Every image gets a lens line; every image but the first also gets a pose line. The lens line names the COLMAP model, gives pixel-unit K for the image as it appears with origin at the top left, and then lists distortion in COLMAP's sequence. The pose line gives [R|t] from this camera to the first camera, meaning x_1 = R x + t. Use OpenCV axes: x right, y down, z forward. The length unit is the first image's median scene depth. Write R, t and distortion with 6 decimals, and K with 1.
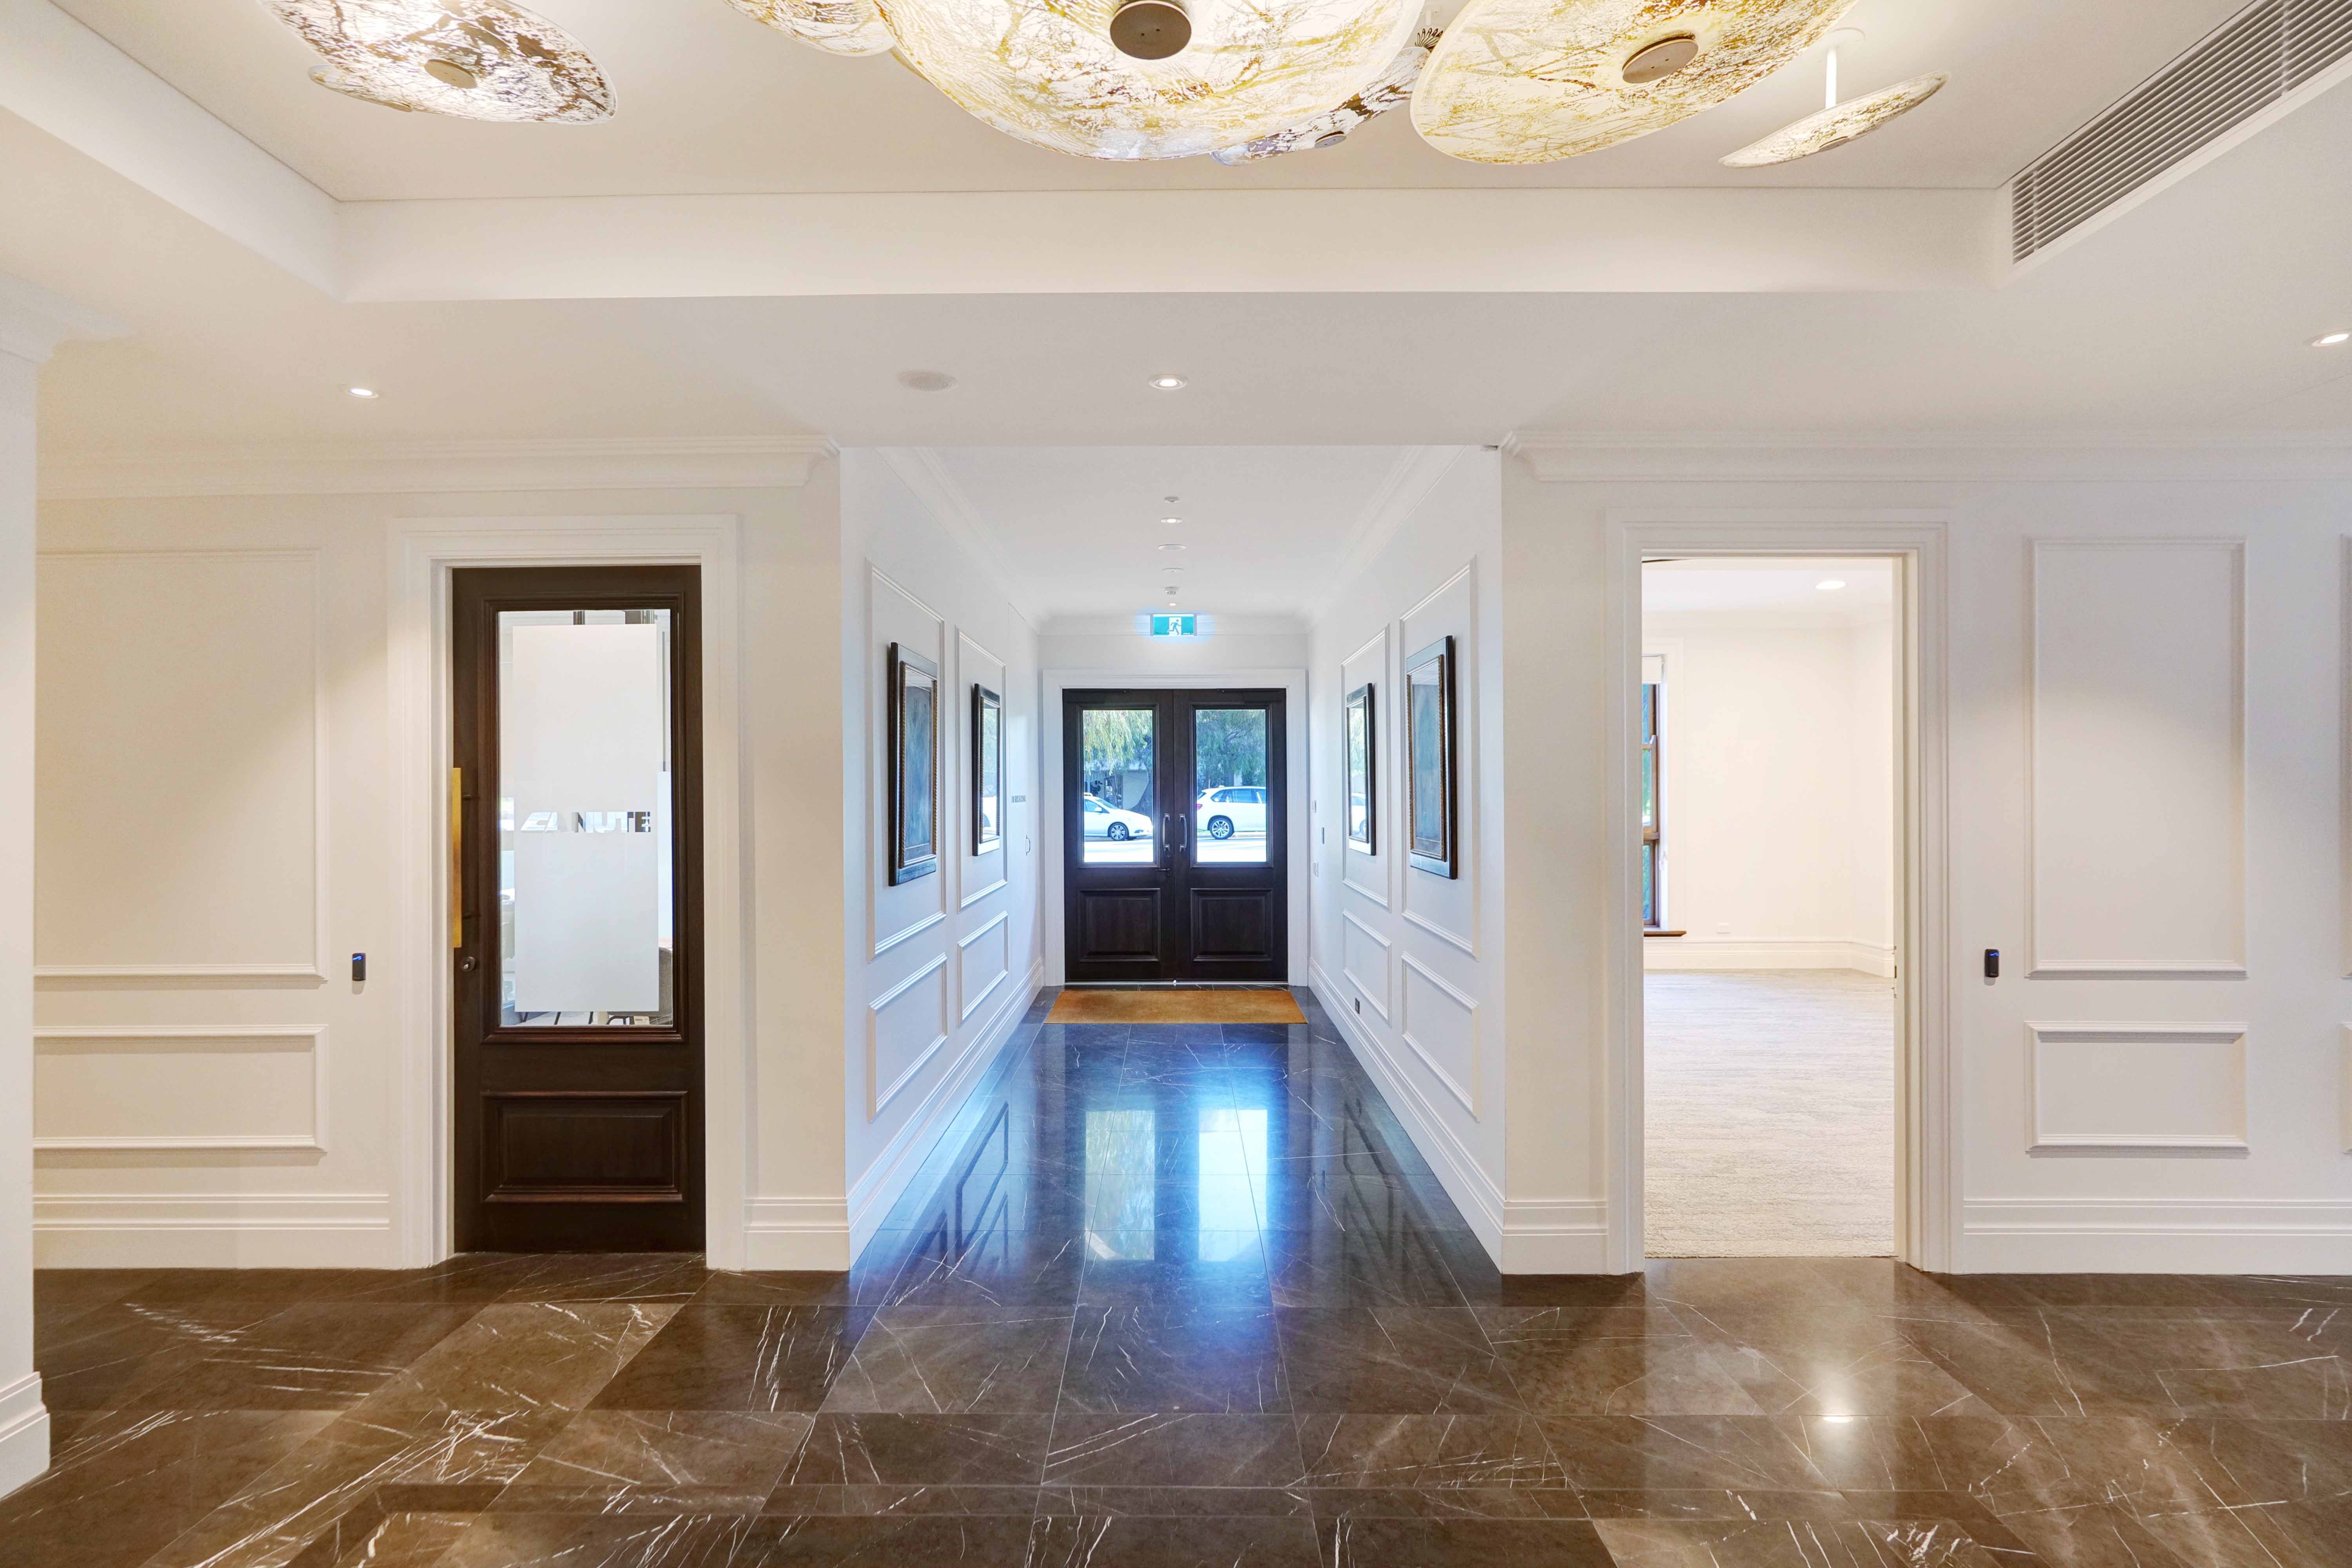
lens RADIAL K [[1152.5, 0, 1173.4], [0, 1152.5, 779.6], [0, 0, 1]] dist [-0.001411, 0.007375]
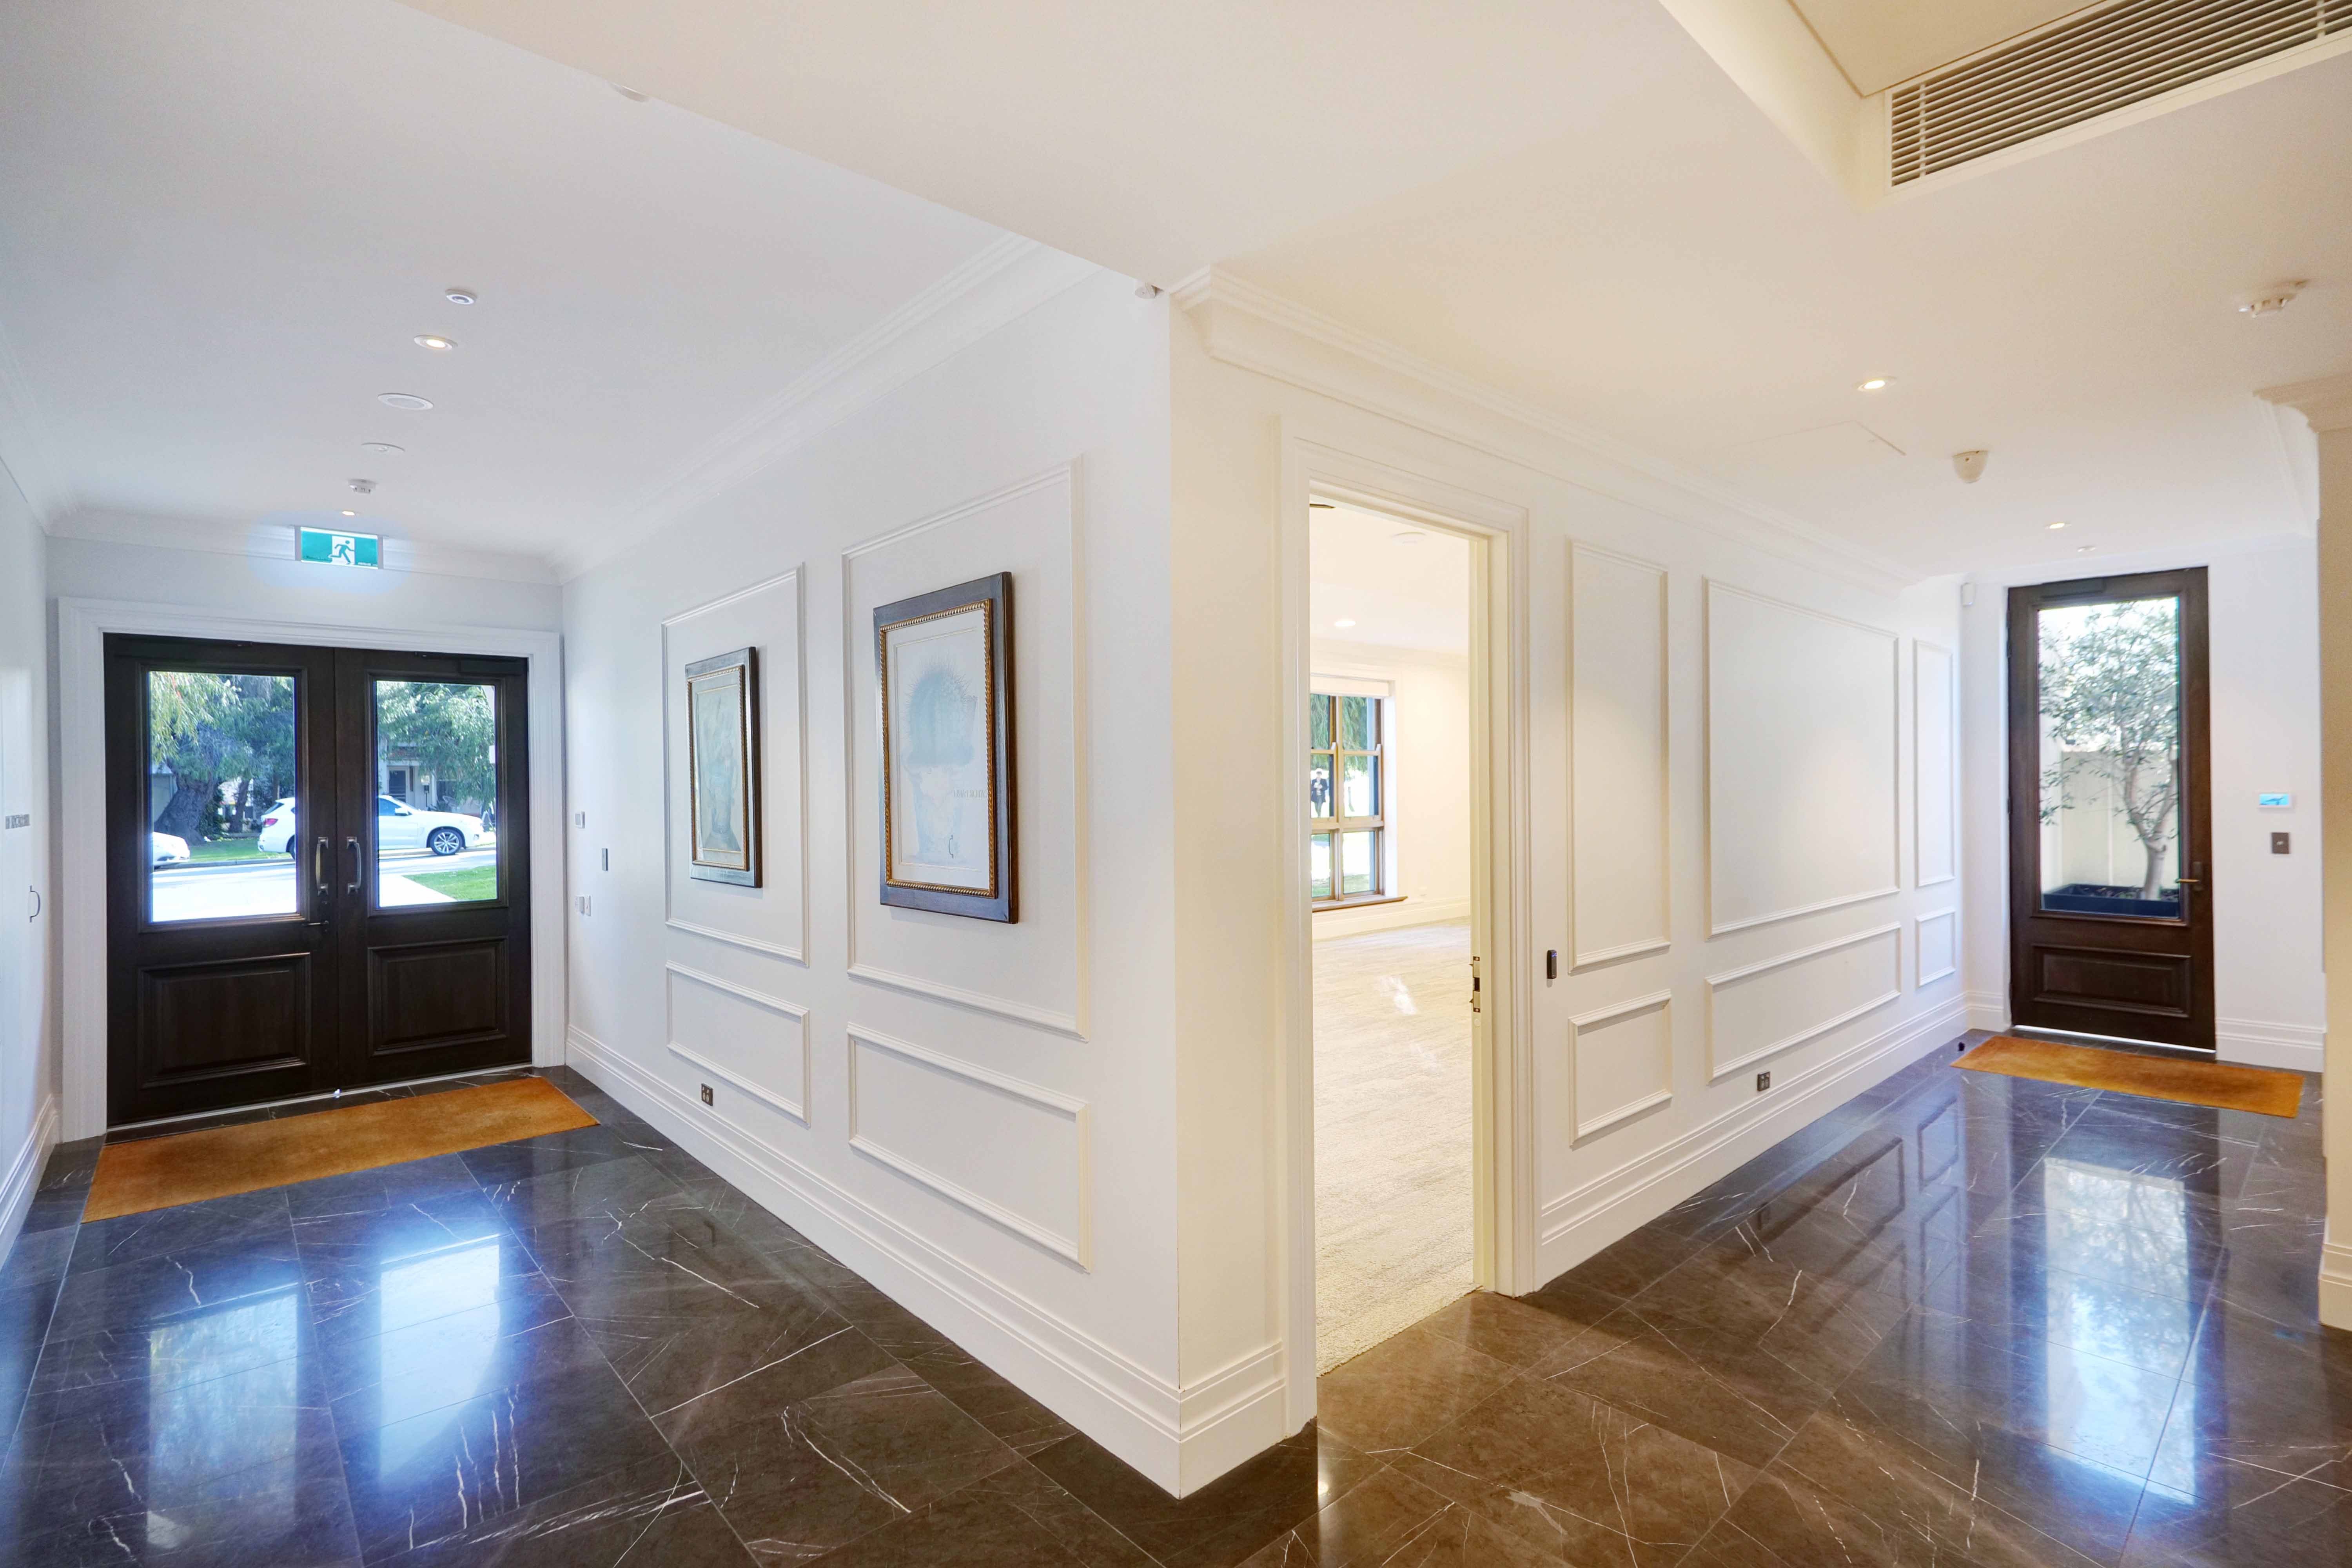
lens RADIAL K [[1096.7, 0, 1187.8], [0, 1096.7, 778.5], [0, 0, 1]] dist [-0.018464, 0.000604]
pose [[0.733183, -0.001231, 0.680030, -0.128325], [0.004905, 0.999982, -0.003478, 0.001872], [-0.680013, 0.005886, 0.733176, 0.437872]]
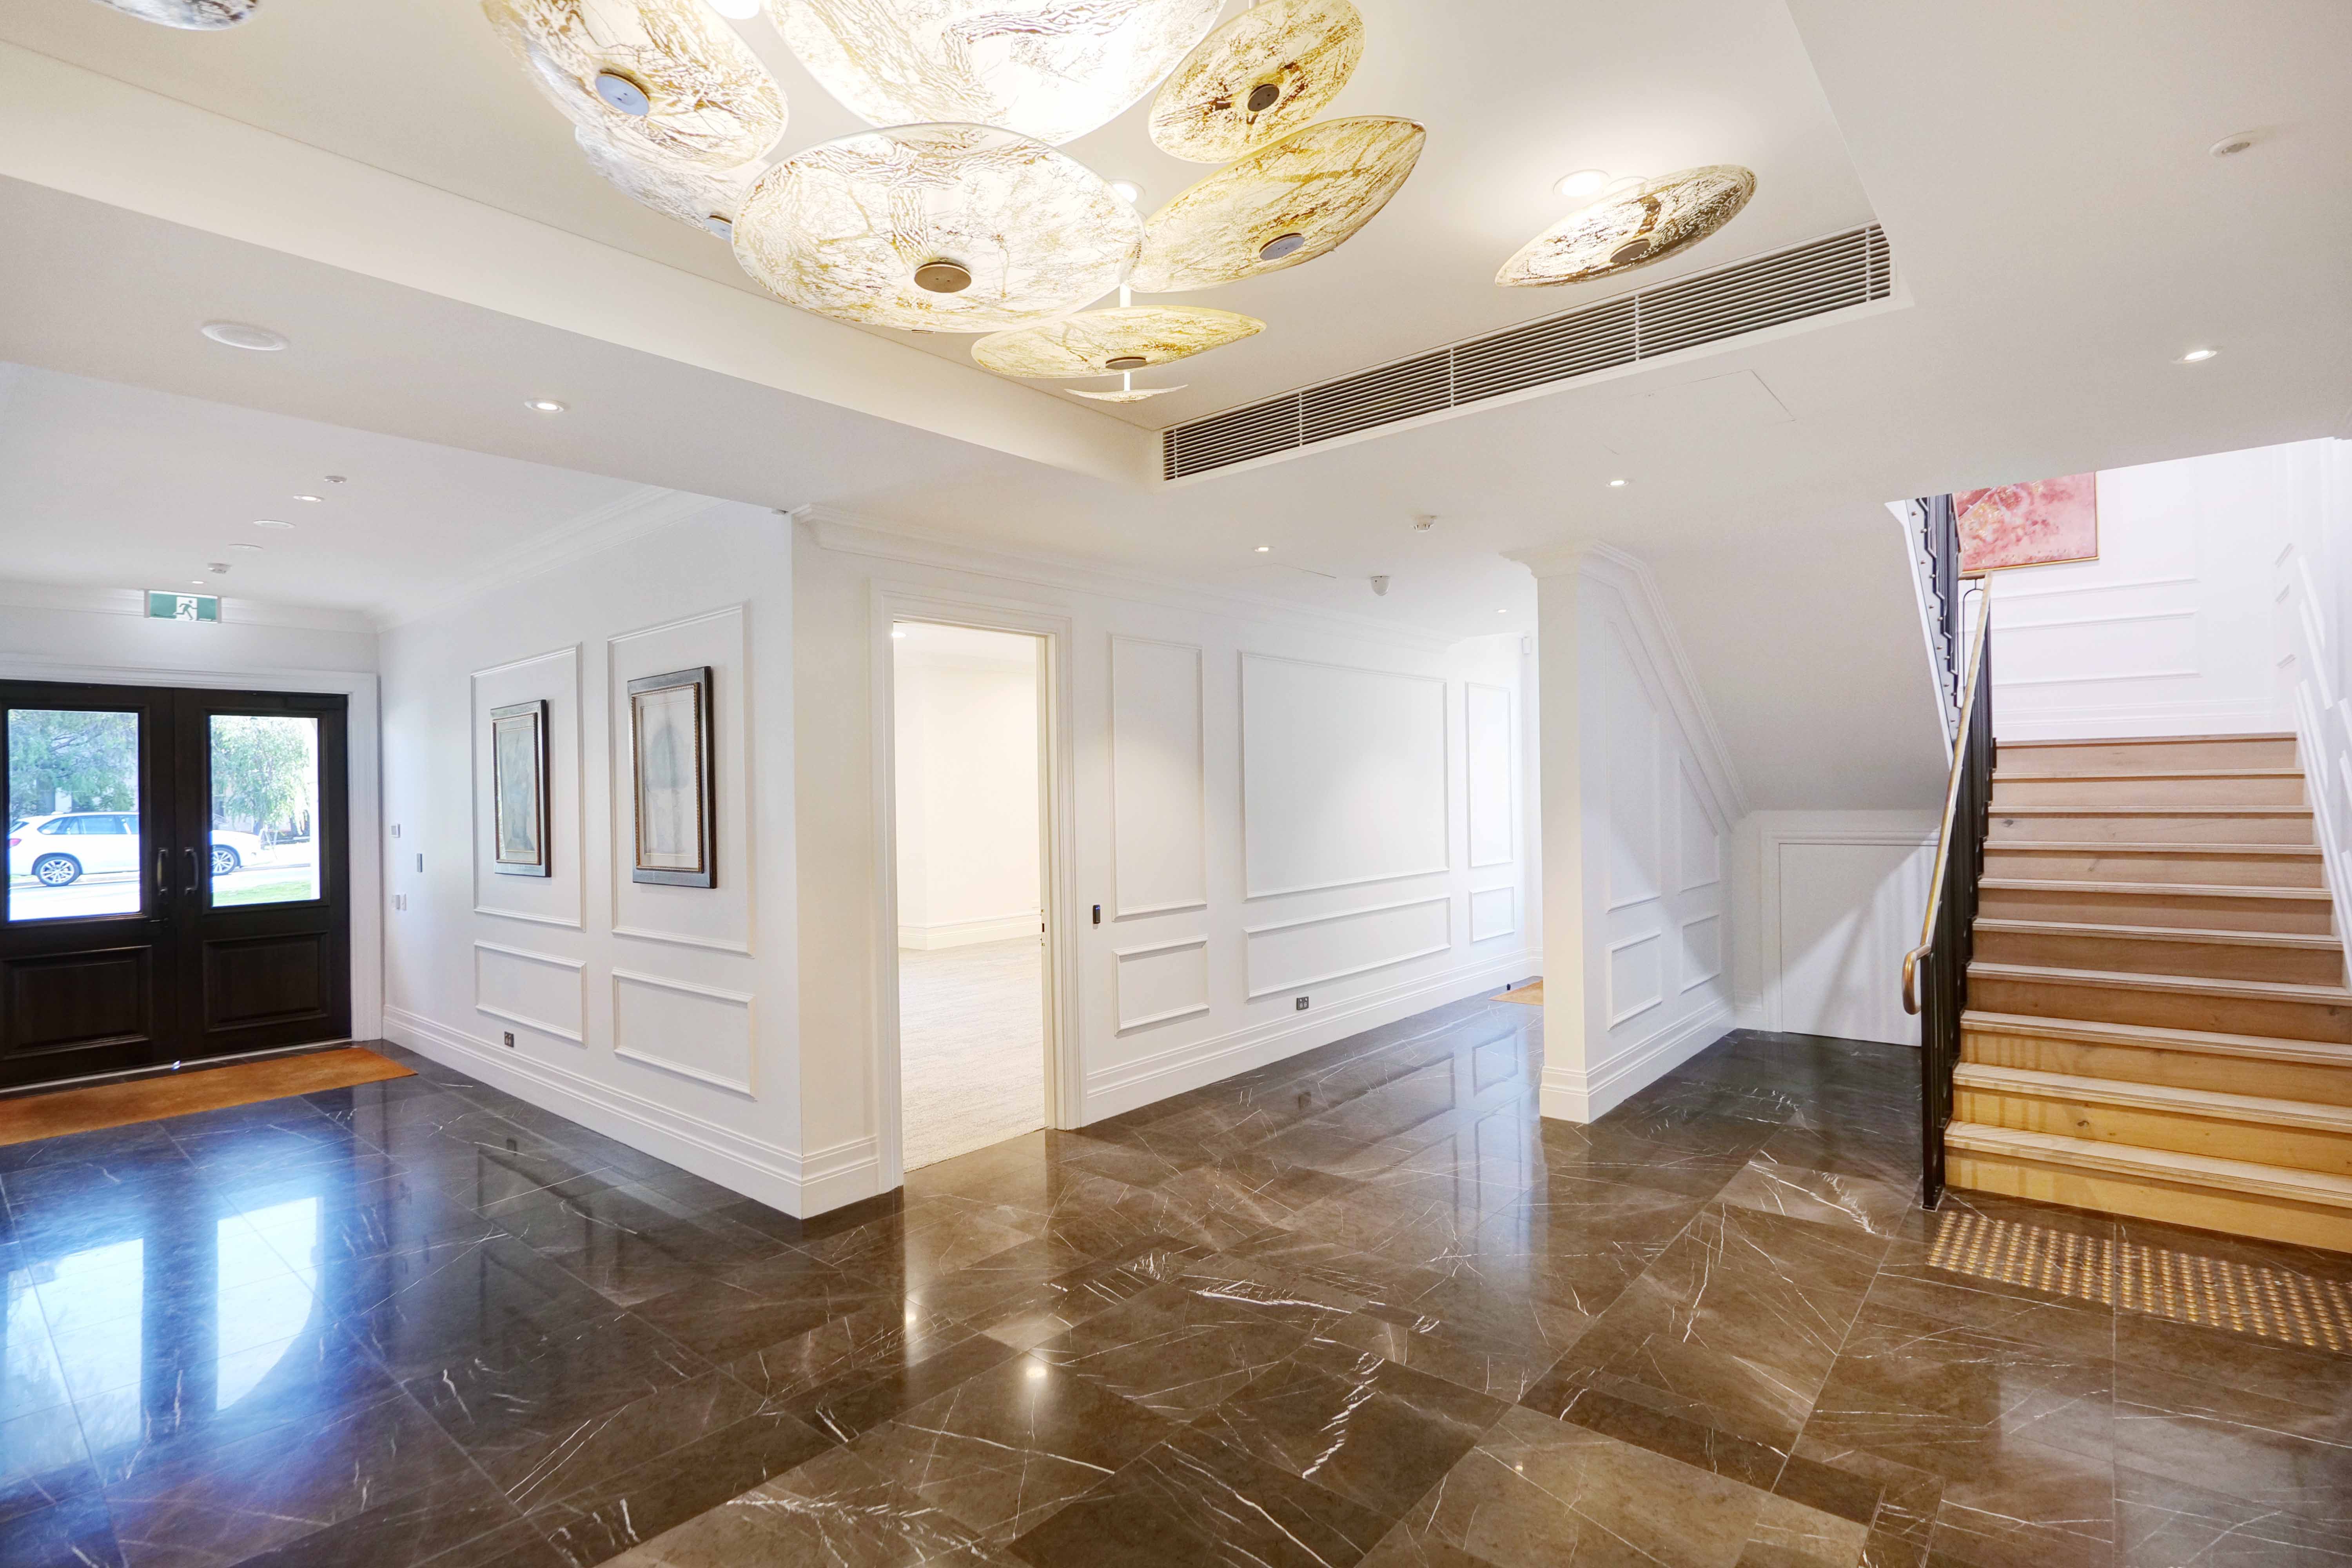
lens RADIAL K [[1142.3, 0, 1194.2], [0, 1142.3, 771.7], [0, 0, 1]] dist [-0.017062, 0.000517]
pose [[0.641239, 0.001897, 0.767339, -0.291621], [0.013791, 0.999807, -0.013996, -0.003132], [-0.767217, 0.019557, 0.641089, -0.044687]]
